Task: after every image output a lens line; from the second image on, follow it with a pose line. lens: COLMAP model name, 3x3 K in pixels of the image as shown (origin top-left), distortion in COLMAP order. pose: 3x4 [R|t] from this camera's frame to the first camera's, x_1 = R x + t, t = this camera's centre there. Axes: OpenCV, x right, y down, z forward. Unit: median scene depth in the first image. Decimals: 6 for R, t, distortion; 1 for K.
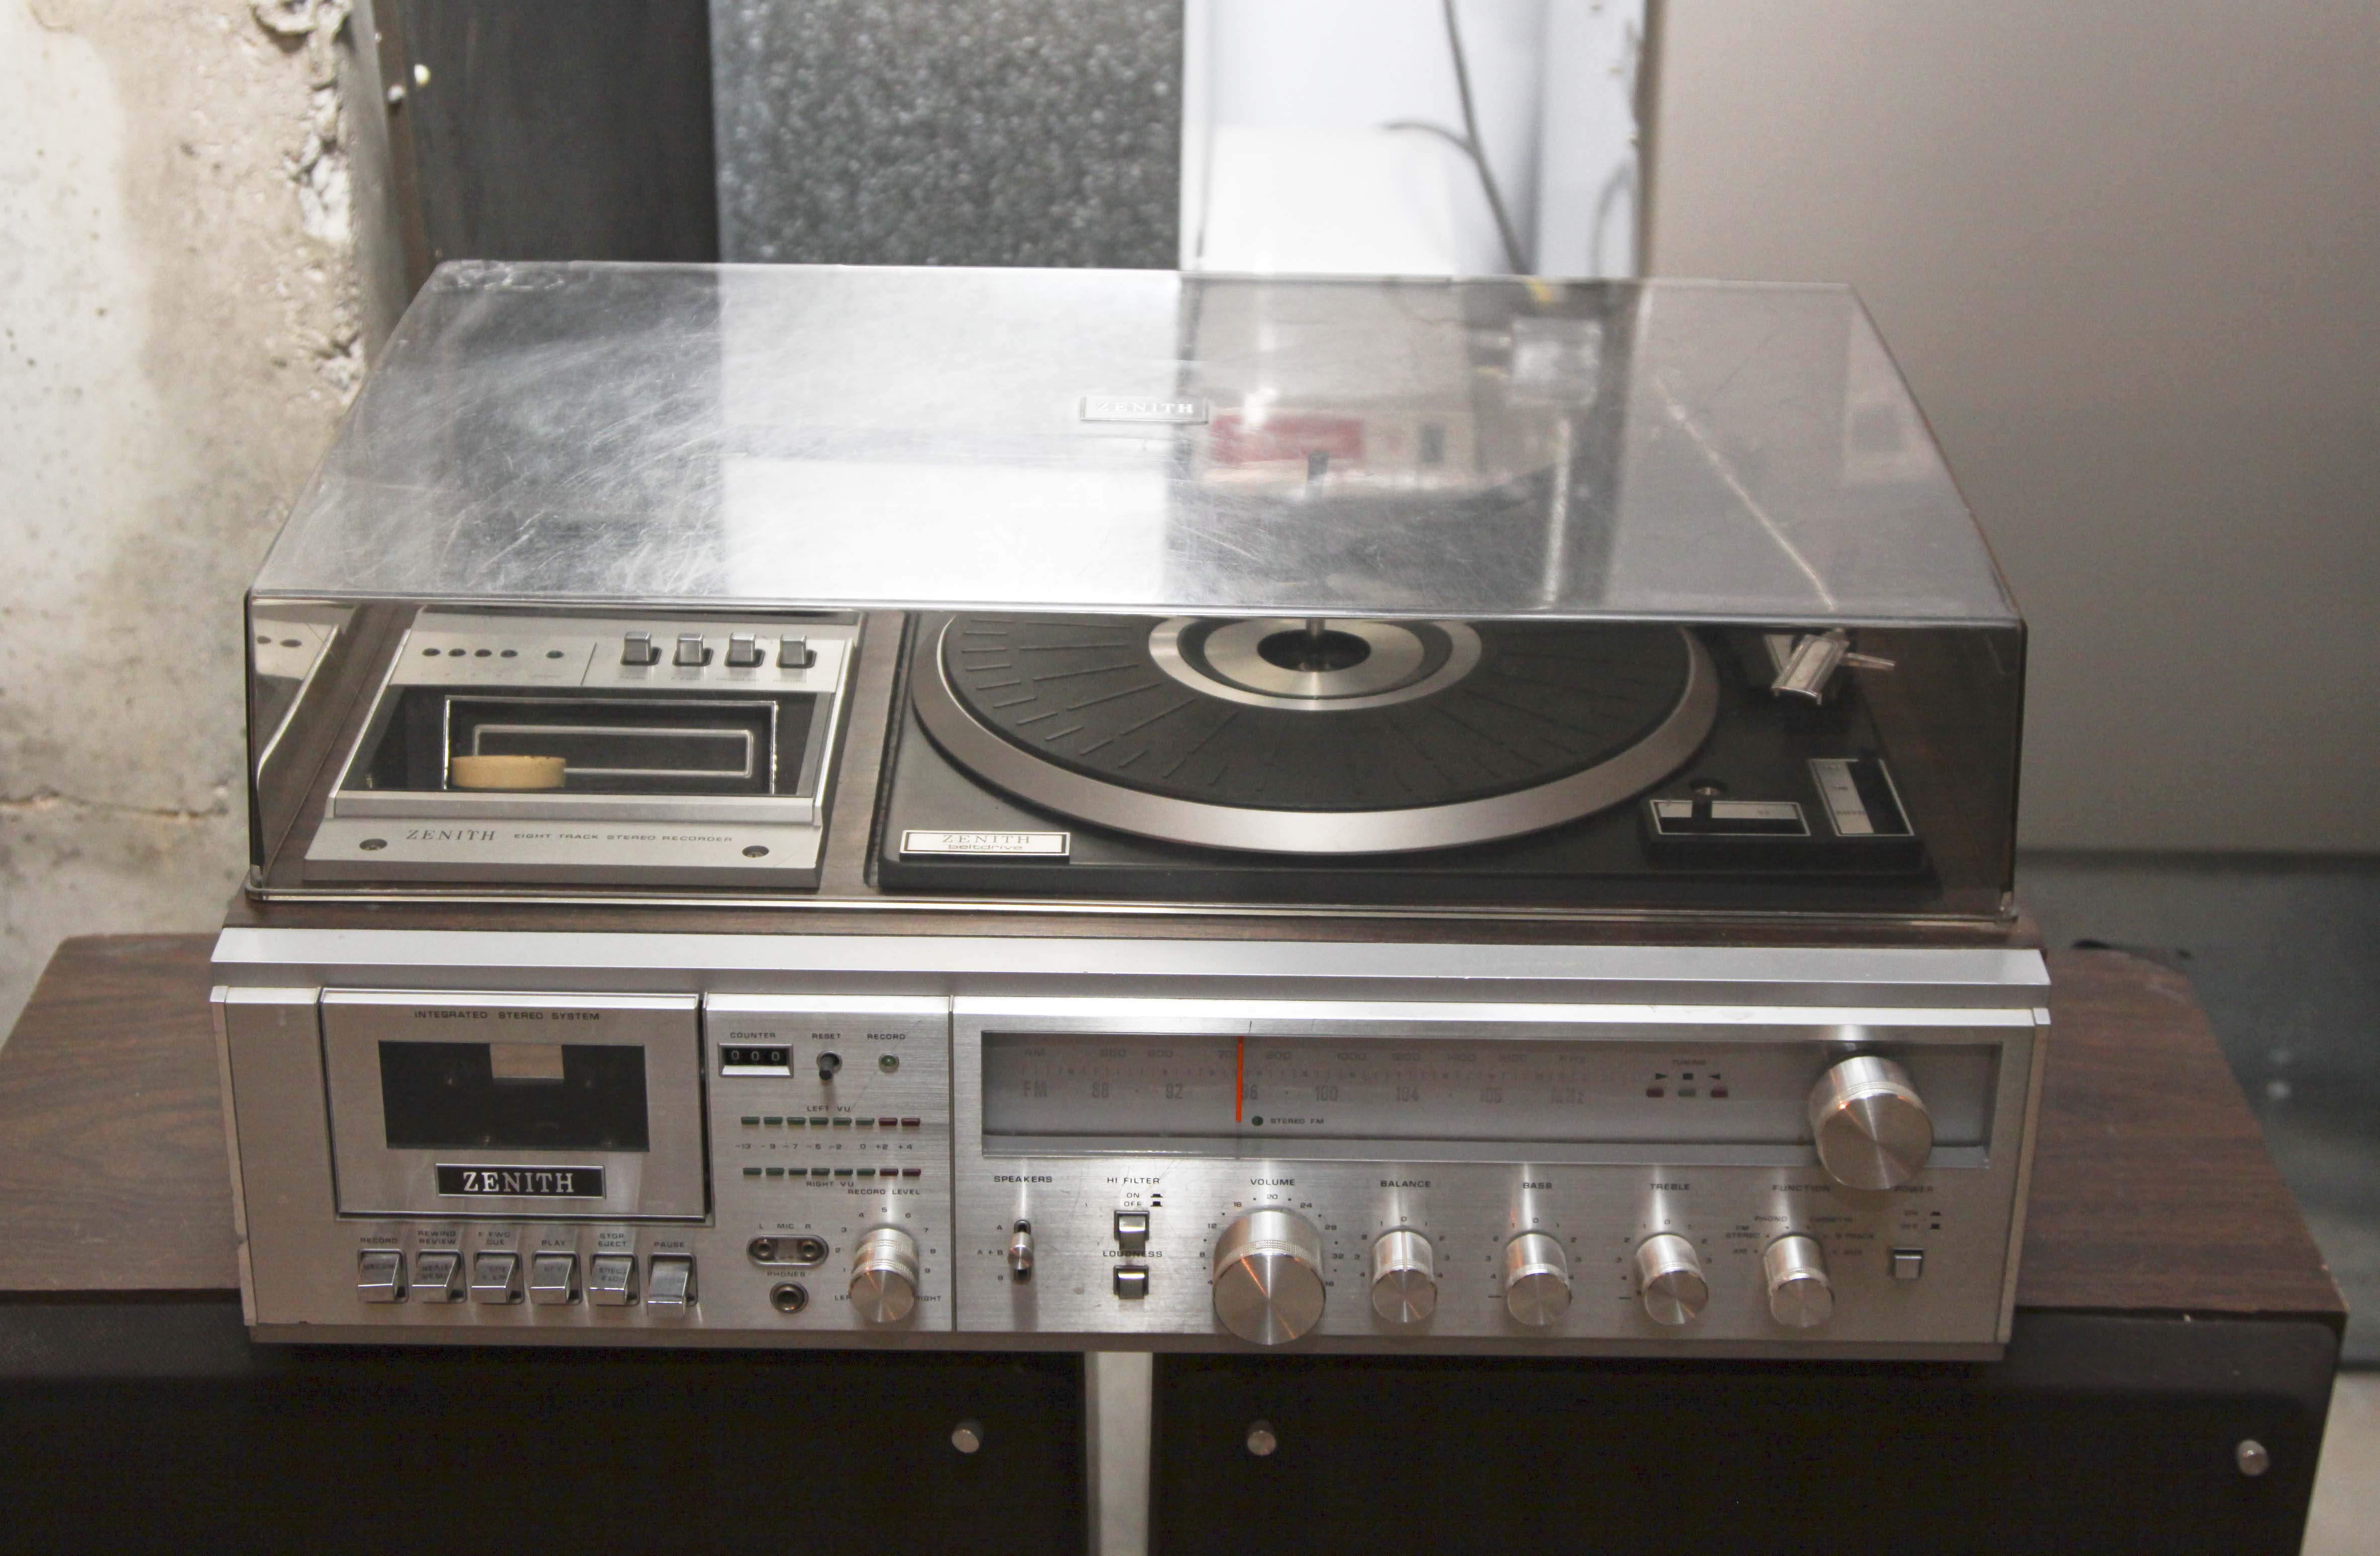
lens RADIAL K [[3989.1, 0, 1191.3], [0, 3989.1, 781.1], [0, 0, 1]] dist [0.027880, 0.000000]
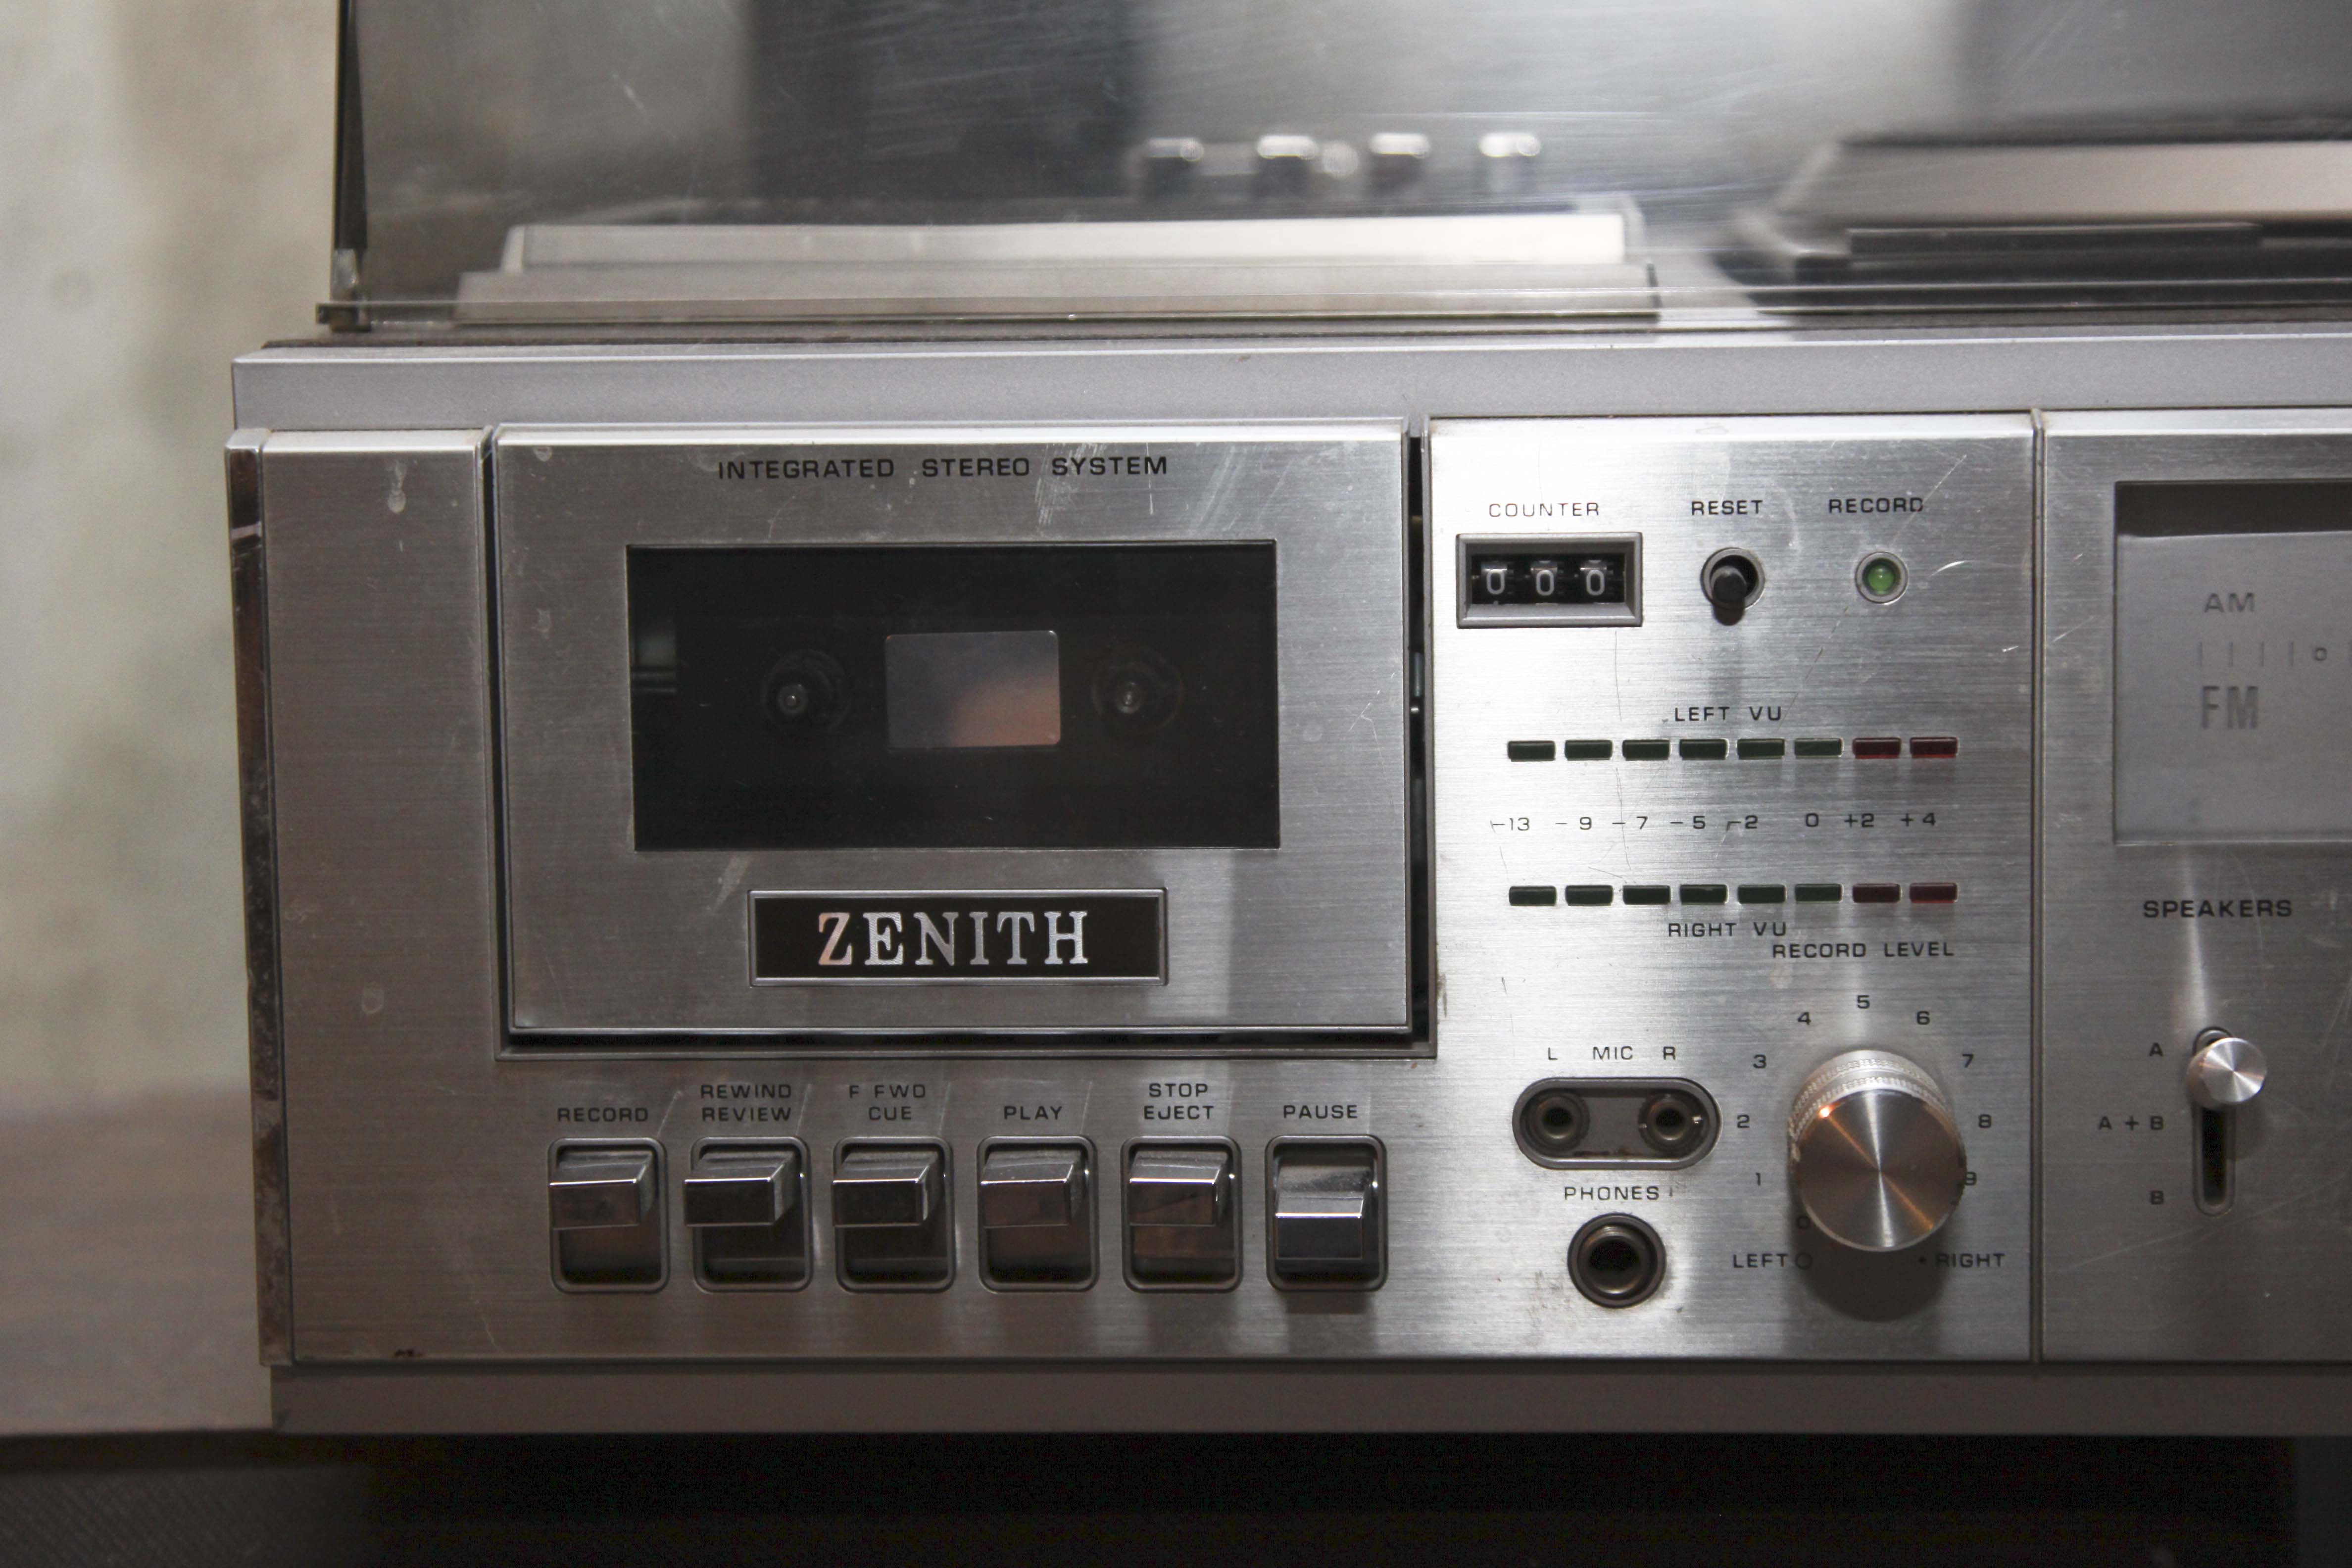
lens RADIAL K [[5578.3, 0, 1160.9], [0, 5578.3, 806.3], [0, 0, 1]] dist [0.110888, 0.000000]
pose [[0.997125, -0.023289, -0.072101, -0.106347], [-0.000969, 0.947593, -0.319479, 0.267649], [0.075763, 0.318630, 0.944846, 0.463405]]
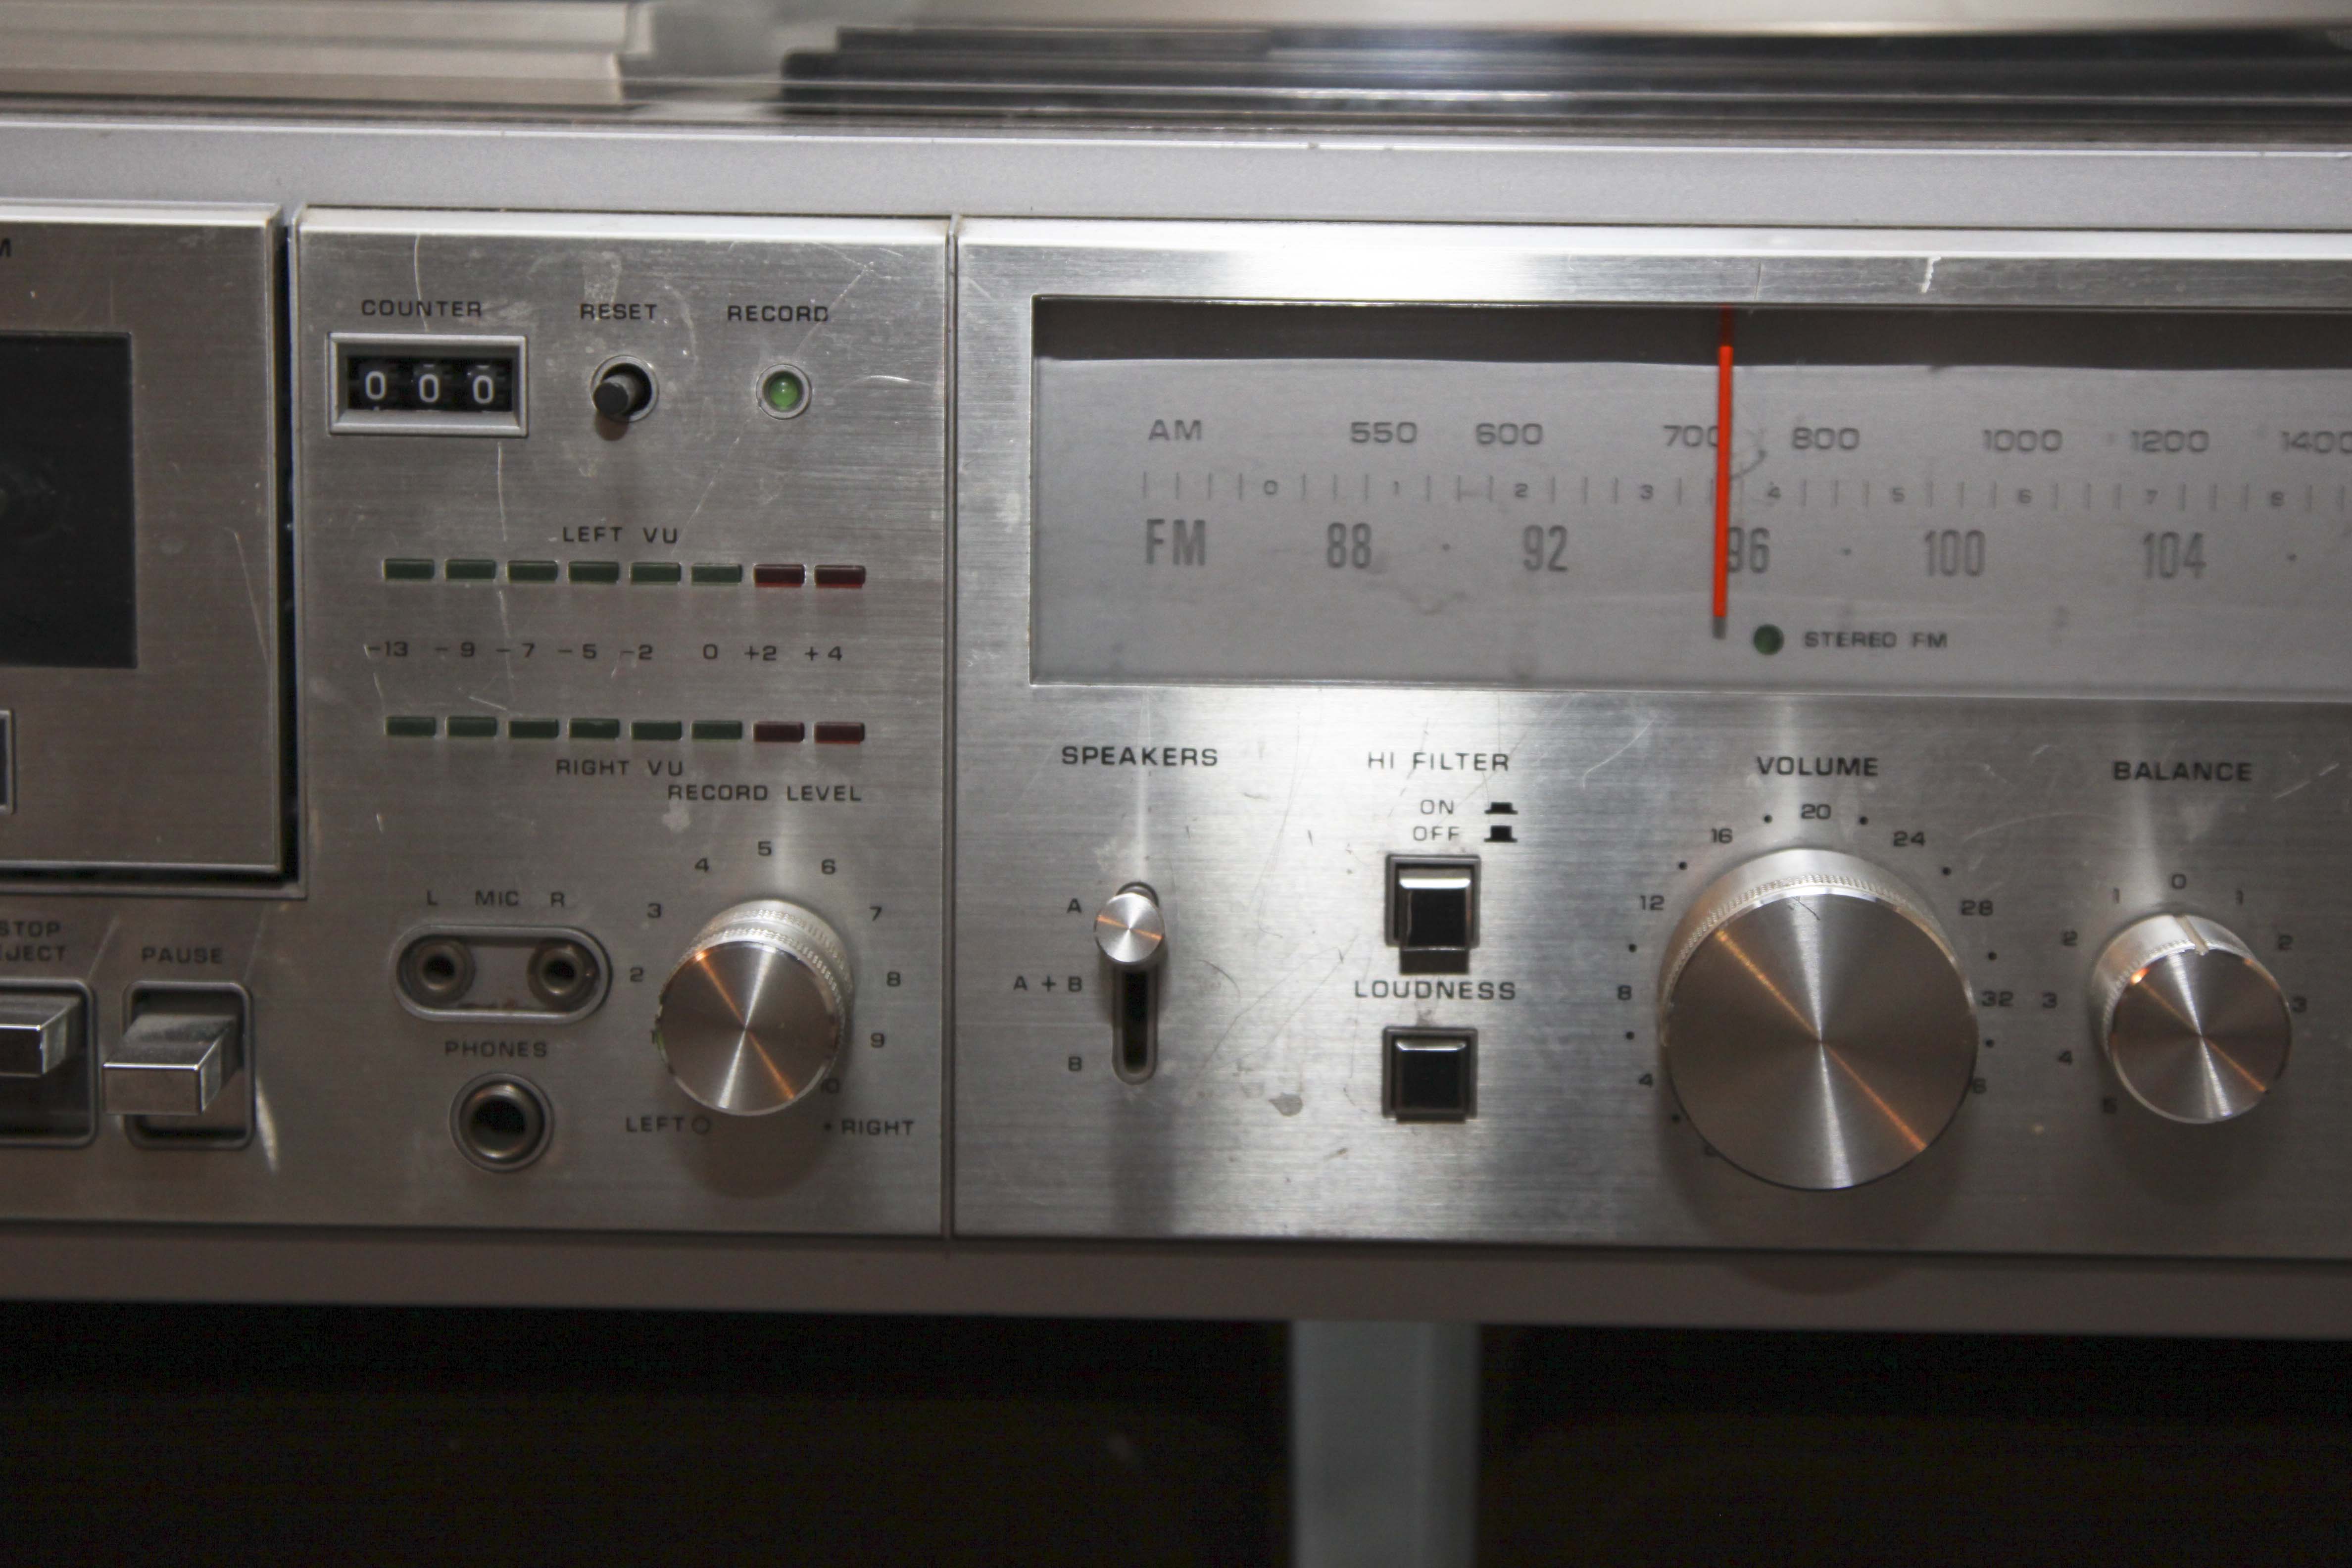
lens RADIAL K [[5578.3, 0, 1197.9], [0, 5578.3, 790.7], [0, 0, 1]] dist [0.110888, 0.000000]
pose [[0.999337, 0.000177, -0.036402, -0.017963], [-0.011047, 0.954309, -0.298618, 0.257155], [0.034686, 0.298822, 0.953678, 0.507172]]
